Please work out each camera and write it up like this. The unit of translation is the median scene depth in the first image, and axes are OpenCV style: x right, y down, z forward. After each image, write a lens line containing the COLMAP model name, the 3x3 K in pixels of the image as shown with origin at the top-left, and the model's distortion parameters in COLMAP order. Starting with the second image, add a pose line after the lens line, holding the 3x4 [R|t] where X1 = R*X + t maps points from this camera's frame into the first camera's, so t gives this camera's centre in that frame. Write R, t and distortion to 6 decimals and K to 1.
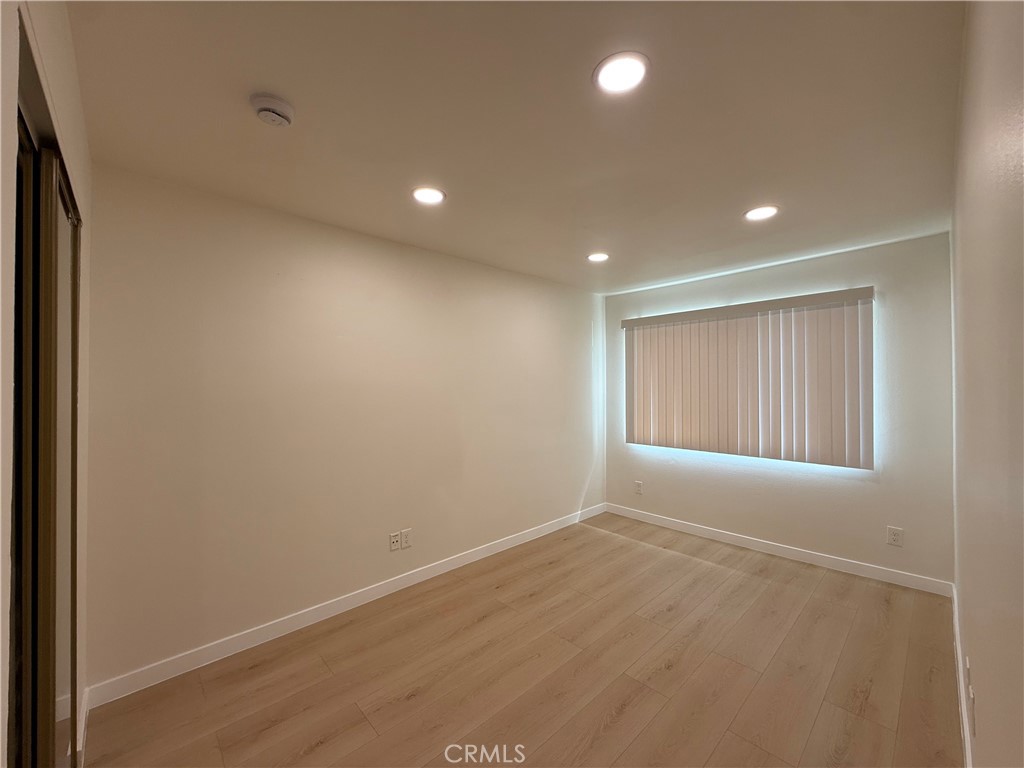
lens RADIAL K [[408.9, 0, 512.0], [0, 408.9, 384.0], [0, 0, 1]] dist [-0.000152, 0.000067]
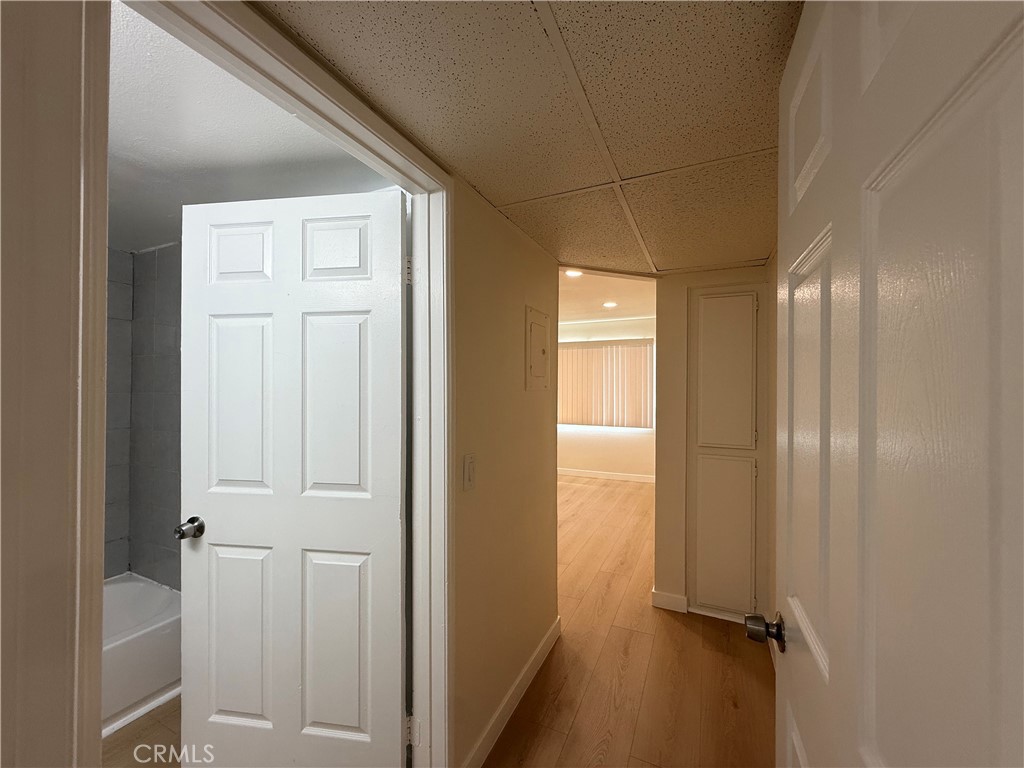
lens RADIAL K [[408.9, 0, 512.0], [0, 408.9, 384.0], [0, 0, 1]] dist [-0.000152, 0.000067]
pose [[0.932859, 0.013495, 0.359989, -0.449299], [-0.013633, 0.999905, -0.002156, -0.000041], [-0.359984, -0.002897, 0.932954, -0.572784]]
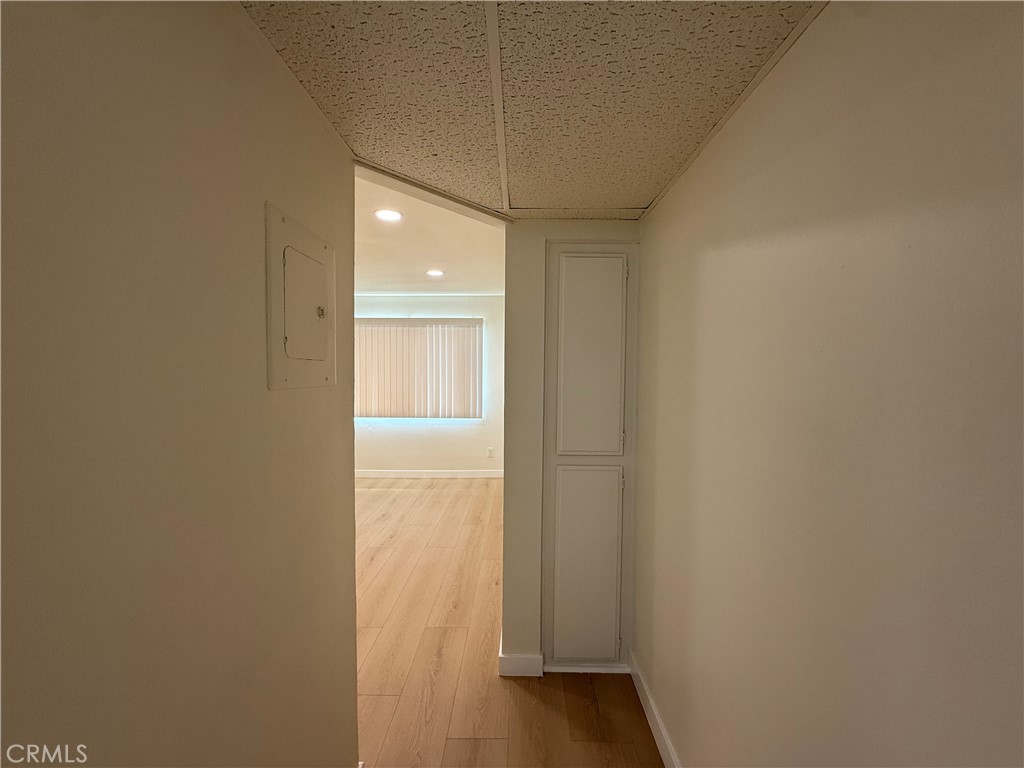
lens RADIAL K [[408.9, 0, 512.0], [0, 408.9, 384.0], [0, 0, 1]] dist [-0.000152, 0.000067]
pose [[0.699085, -0.010702, 0.714958, -0.303215], [-0.016220, 0.999393, 0.030820, -0.006664], [-0.714854, -0.033142, 0.698487, -0.338803]]
